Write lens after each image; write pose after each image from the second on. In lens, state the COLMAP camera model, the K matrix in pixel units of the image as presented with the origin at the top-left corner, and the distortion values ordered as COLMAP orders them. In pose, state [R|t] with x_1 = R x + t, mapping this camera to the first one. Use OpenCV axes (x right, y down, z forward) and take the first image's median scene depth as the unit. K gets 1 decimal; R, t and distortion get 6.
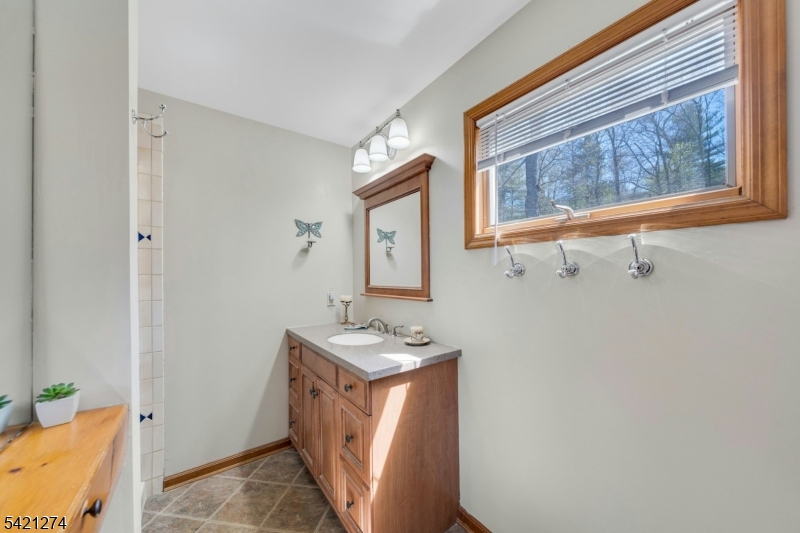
lens RADIAL K [[278.4, 0, 399.2], [0, 278.4, 272.6], [0, 0, 1]] dist [-0.004677, 0.000177]
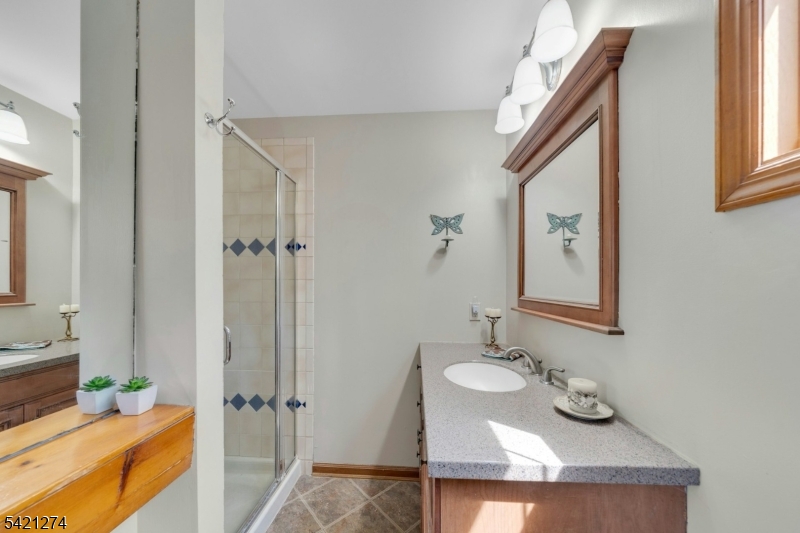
lens RADIAL K [[278.4, 0, 400.8], [0, 278.4, 283.3], [0, 0, 1]] dist [-0.004677, 0.000177]
pose [[0.770970, 0.009350, -0.636803, 0.123308], [-0.000886, 0.999907, 0.013608, 0.006871], [0.636871, -0.009927, 0.770907, 0.371140]]
